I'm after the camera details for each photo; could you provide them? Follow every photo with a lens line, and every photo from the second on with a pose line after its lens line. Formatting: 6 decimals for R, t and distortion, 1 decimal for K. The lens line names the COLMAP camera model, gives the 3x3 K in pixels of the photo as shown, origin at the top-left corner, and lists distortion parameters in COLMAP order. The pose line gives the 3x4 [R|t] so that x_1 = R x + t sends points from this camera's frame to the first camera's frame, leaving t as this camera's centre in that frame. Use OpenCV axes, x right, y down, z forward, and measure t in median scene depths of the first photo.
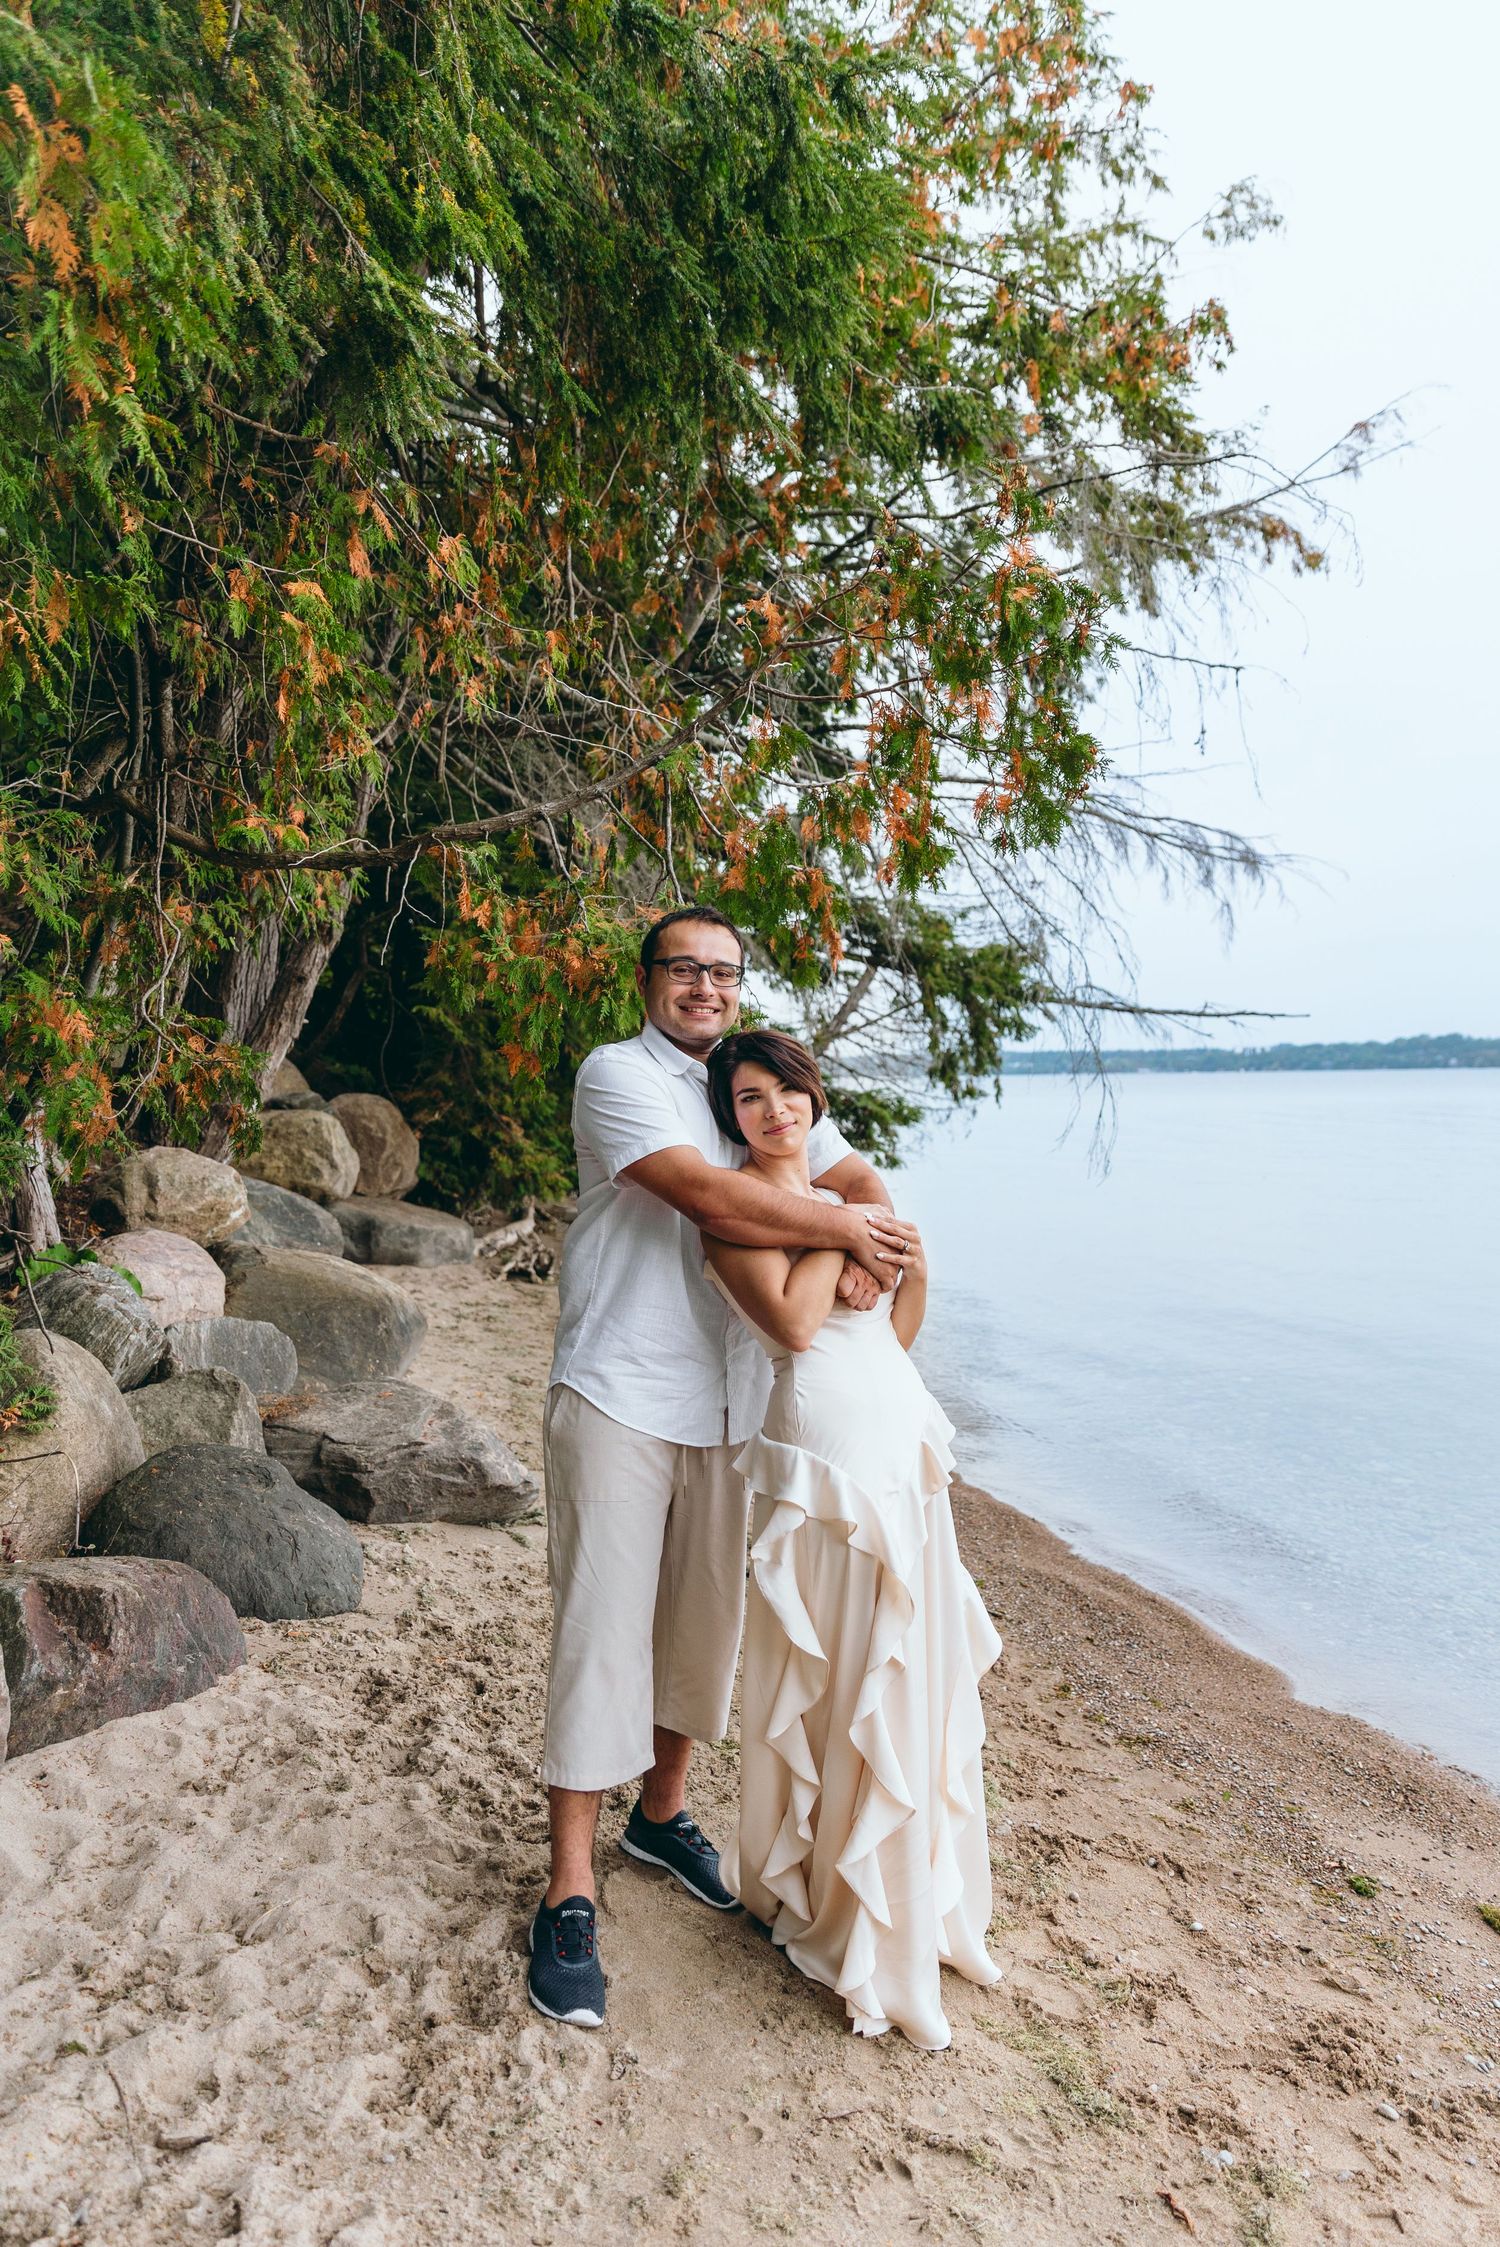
lens RADIAL K [[1515.5, 0, 751.9], [0, 1515.5, 1133.2], [0, 0, 1]] dist [0.014283, -0.008756]
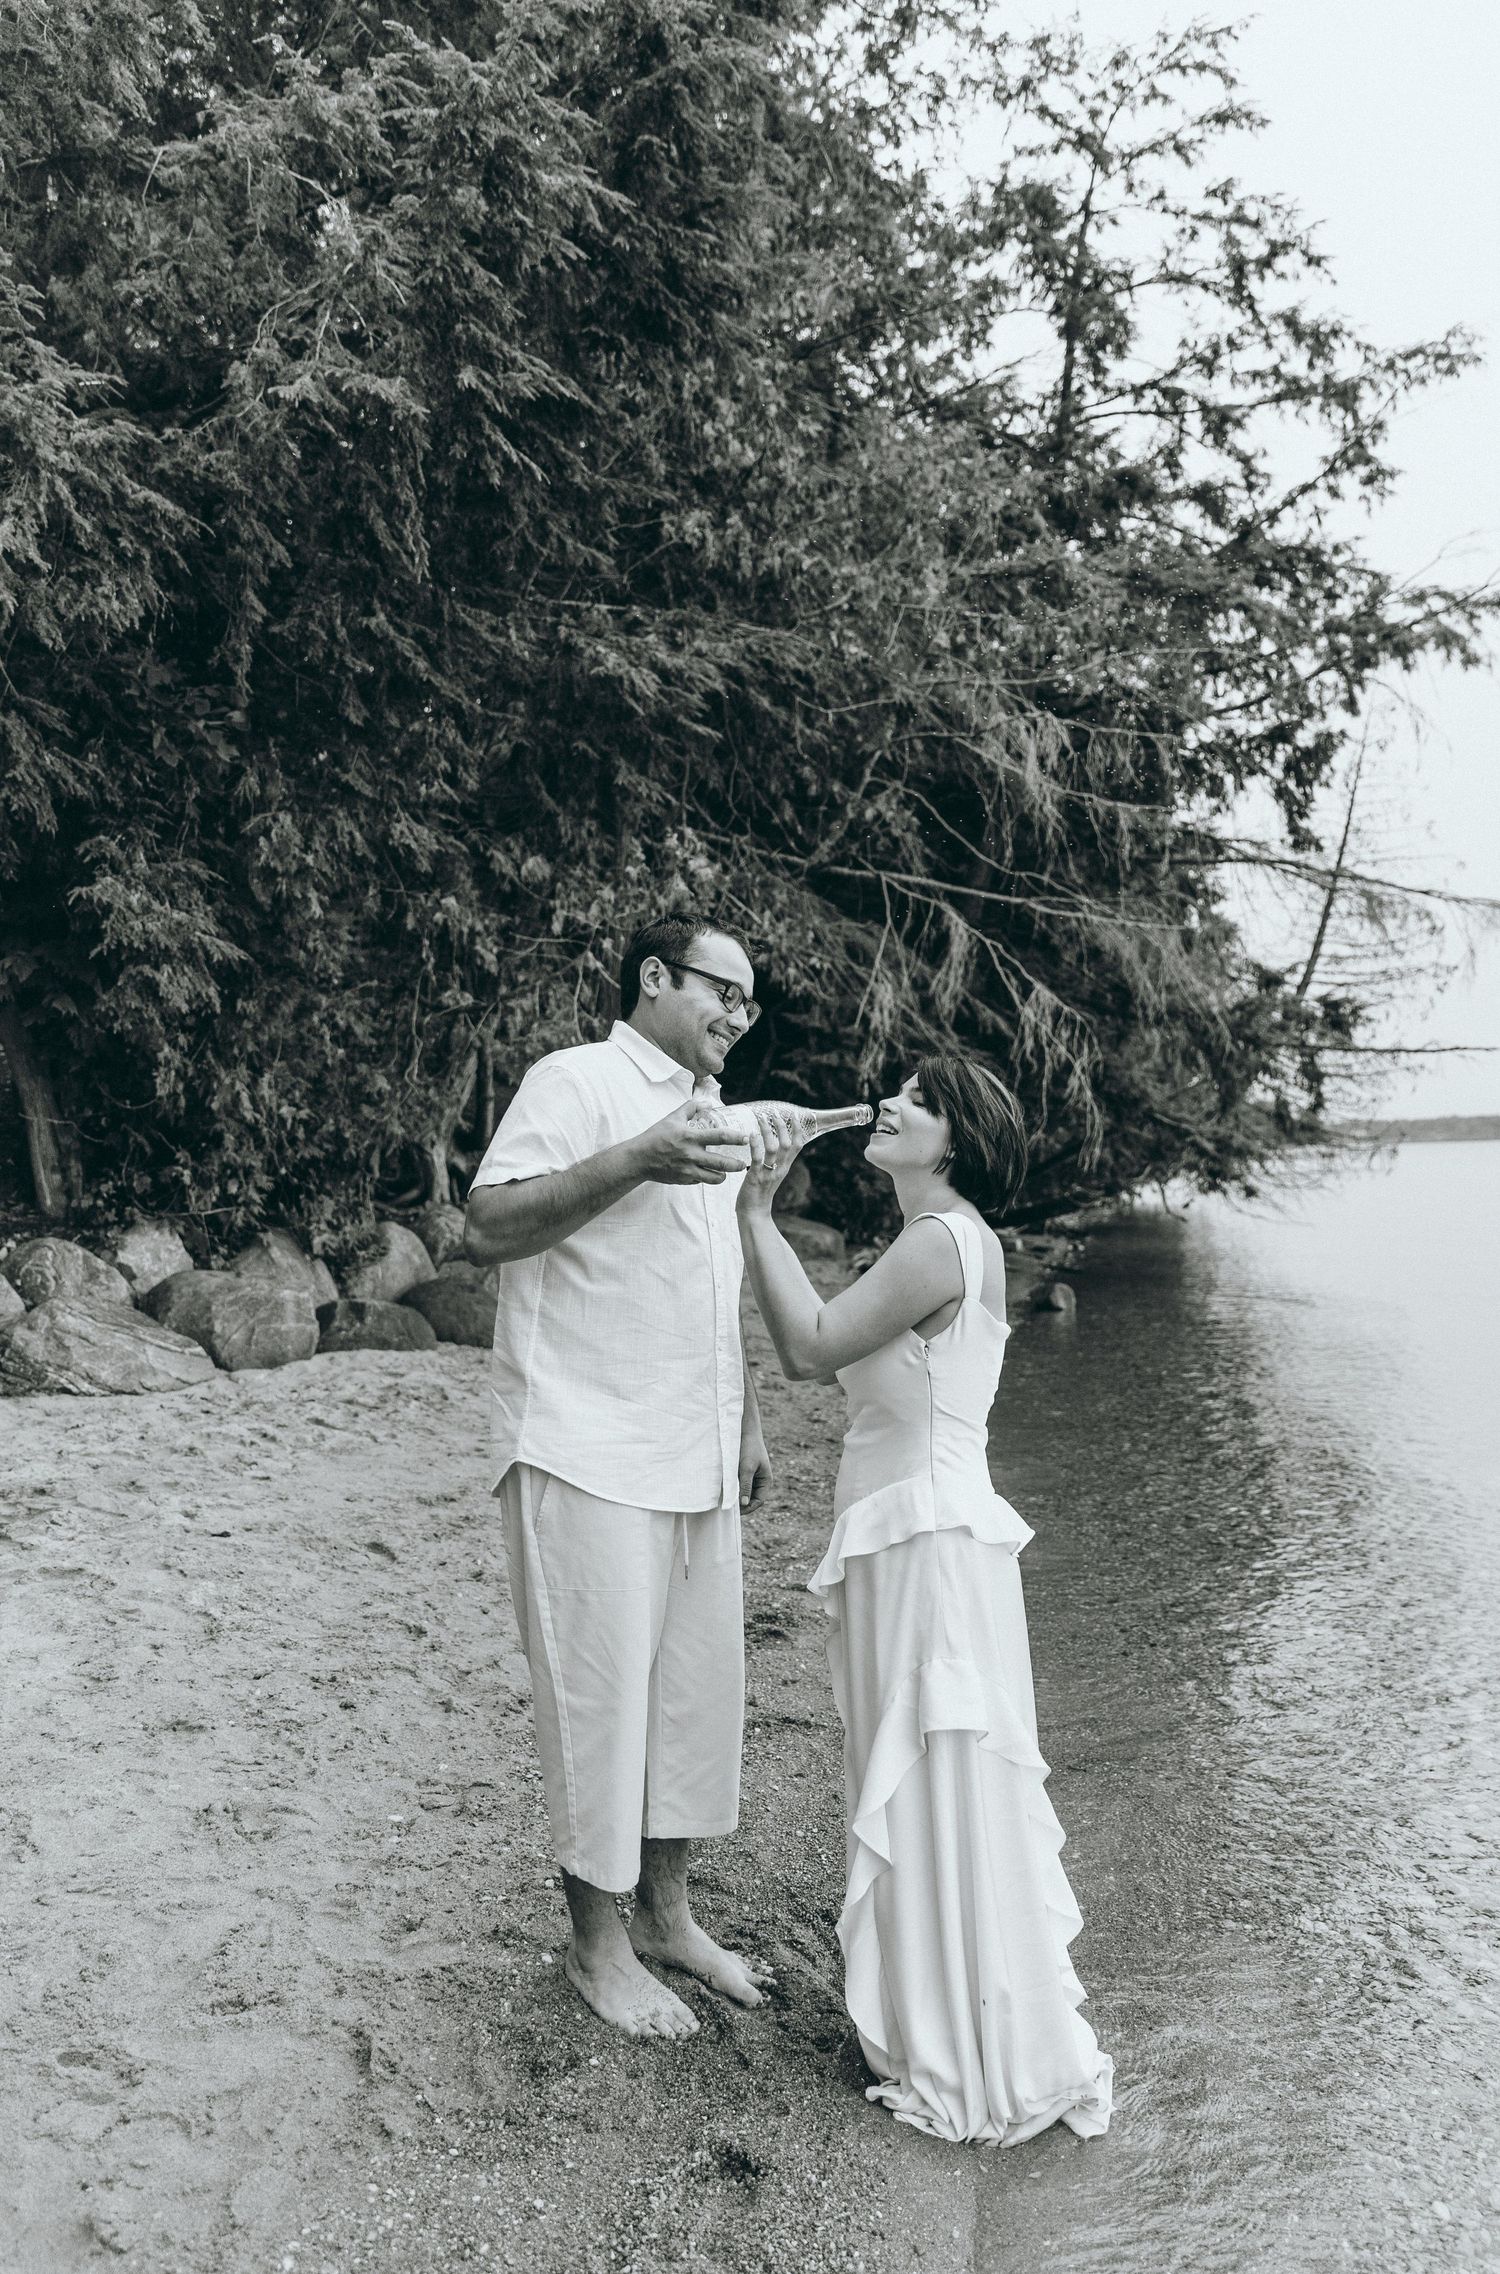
lens RADIAL K [[1649.3, 0, 724.0], [0, 1649.3, 1149.4], [0, 0, 1]] dist [-0.008601, 0.009665]
pose [[0.893781, -0.016114, -0.448215, 0.858180], [0.000416, 0.999384, -0.035100, 0.087880], [0.448504, 0.031185, 0.893237, -0.768557]]
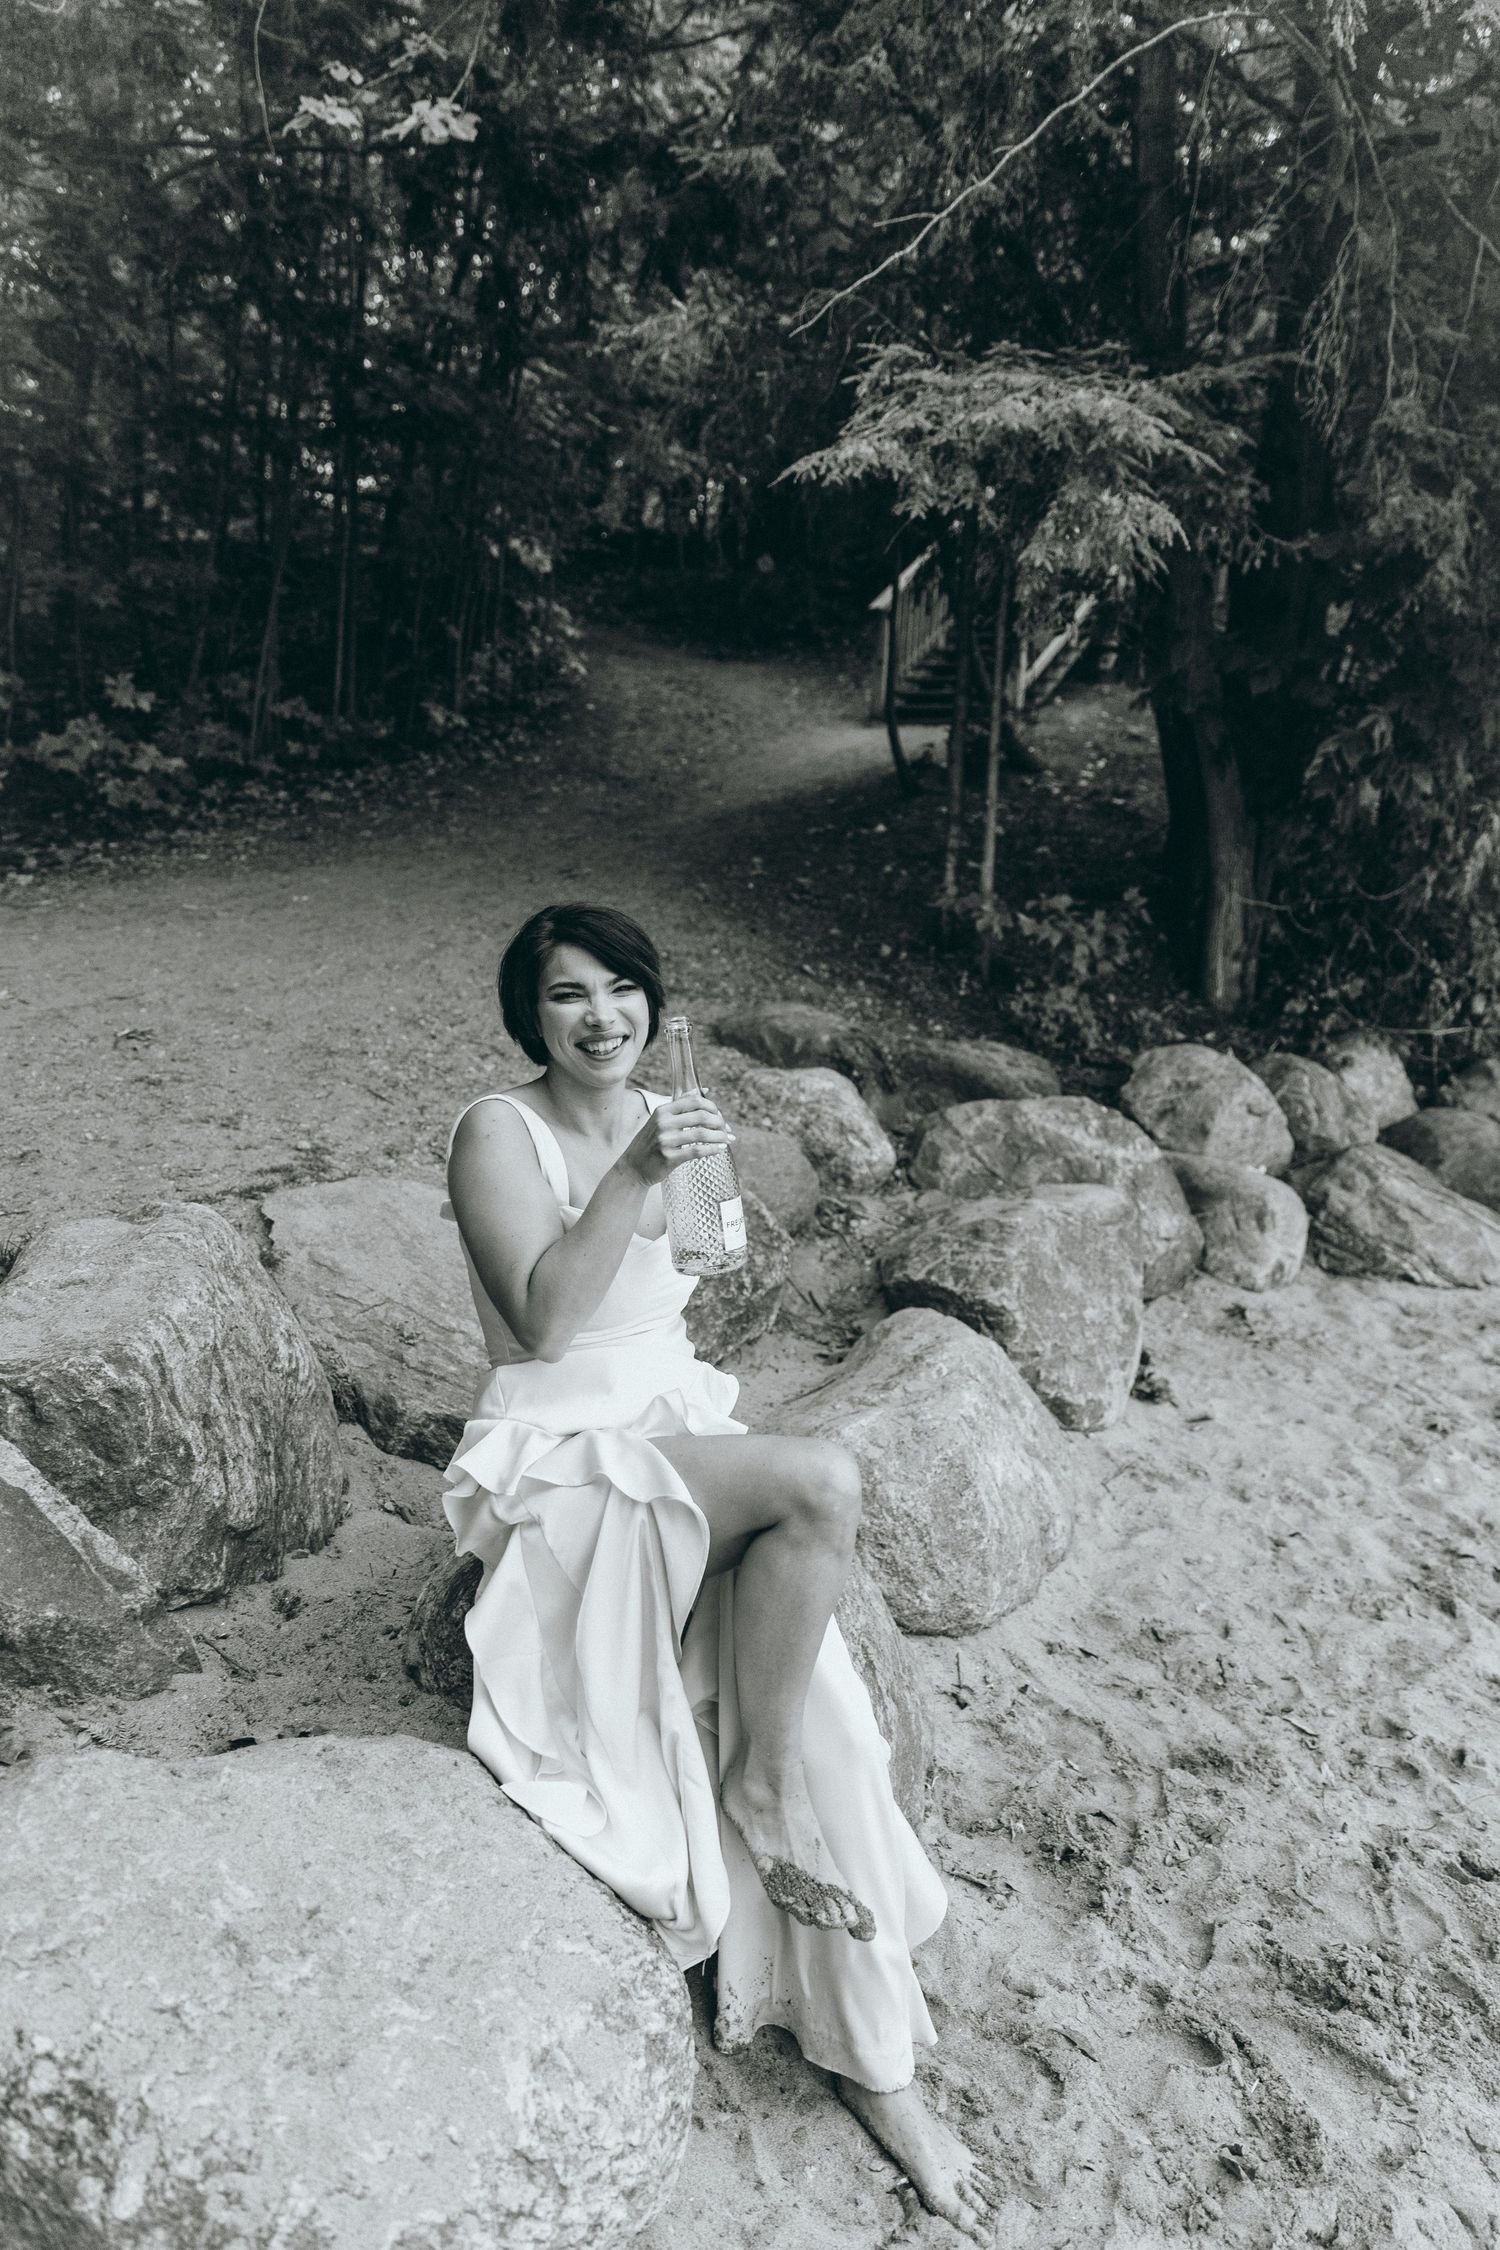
lens RADIAL K [[1517.5, 0, 750.9], [0, 1517.5, 1133.0], [0, 0, 1]] dist [0.014283, -0.008756]
pose [[0.678126, 0.183524, -0.711663, 0.129296], [-0.088015, 0.981631, 0.169276, 0.007121], [0.729656, -0.052153, 0.681822, -0.797099]]
